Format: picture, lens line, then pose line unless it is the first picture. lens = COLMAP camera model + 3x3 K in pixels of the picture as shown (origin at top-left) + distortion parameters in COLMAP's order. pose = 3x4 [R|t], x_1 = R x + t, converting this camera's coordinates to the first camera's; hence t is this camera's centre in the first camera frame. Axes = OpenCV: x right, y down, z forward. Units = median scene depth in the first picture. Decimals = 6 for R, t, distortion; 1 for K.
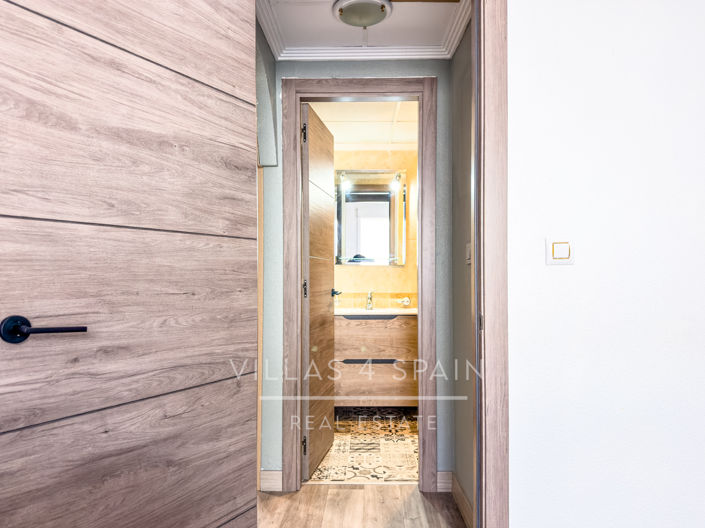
lens RADIAL K [[497.9, 0, 354.1], [0, 497.9, 268.5], [0, 0, 1]] dist [-0.002641, -0.004069]
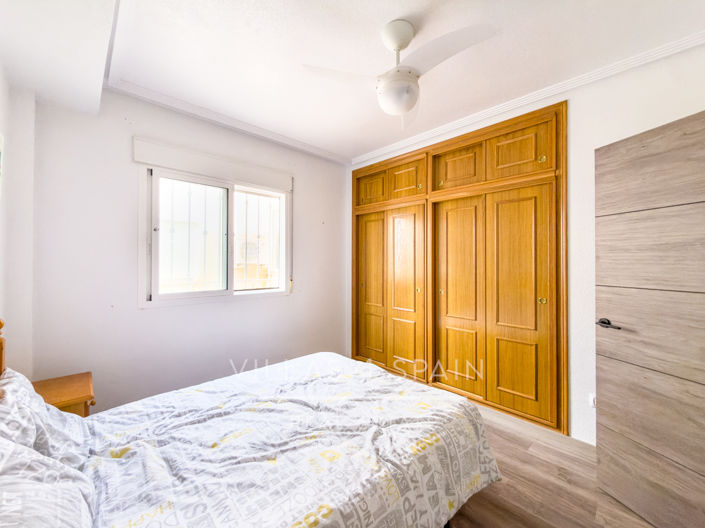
lens RADIAL K [[297.9, 0, 354.3], [0, 297.9, 259.2], [0, 0, 1]] dist [-0.001016, 0.000039]
pose [[-0.682693, -0.004871, -0.730689, 1.423941], [0.006433, 0.999899, -0.012677, -0.213916], [0.730677, -0.013355, -0.682593, 0.946883]]
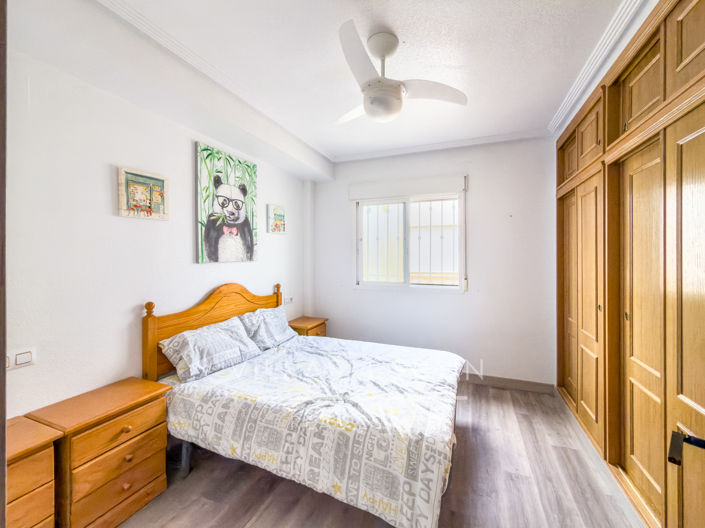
lens RADIAL K [[297.9, 0, 354.3], [0, 297.9, 259.2], [0, 0, 1]] dist [-0.001016, 0.000039]
pose [[-0.937443, 0.001609, 0.348136, -0.147280], [0.001607, 0.999999, -0.000296, -0.241806], [-0.348136, 0.000282, -0.937444, 1.567446]]
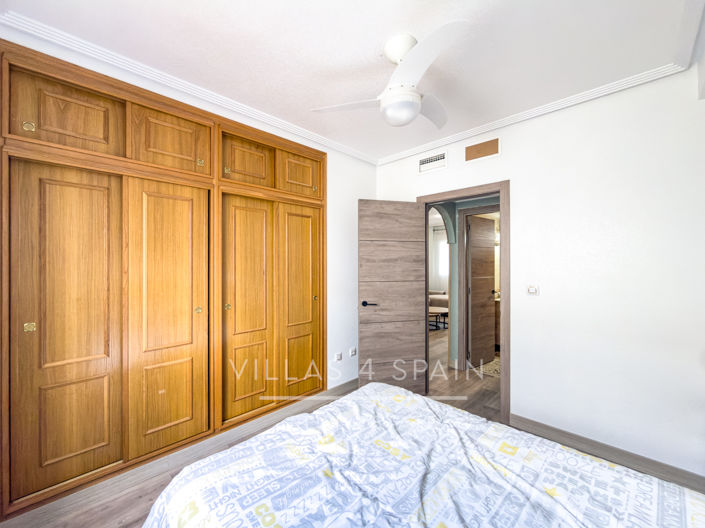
lens RADIAL K [[280.8, 0, 352.5], [0, 280.8, 264.0], [0, 0, 1]] dist [0.001054, 0.000088]
pose [[0.741402, 0.003503, -0.671052, 0.992758], [0.003390, 0.999954, 0.008965, -0.266140], [0.671053, -0.008922, 0.741356, -1.043389]]
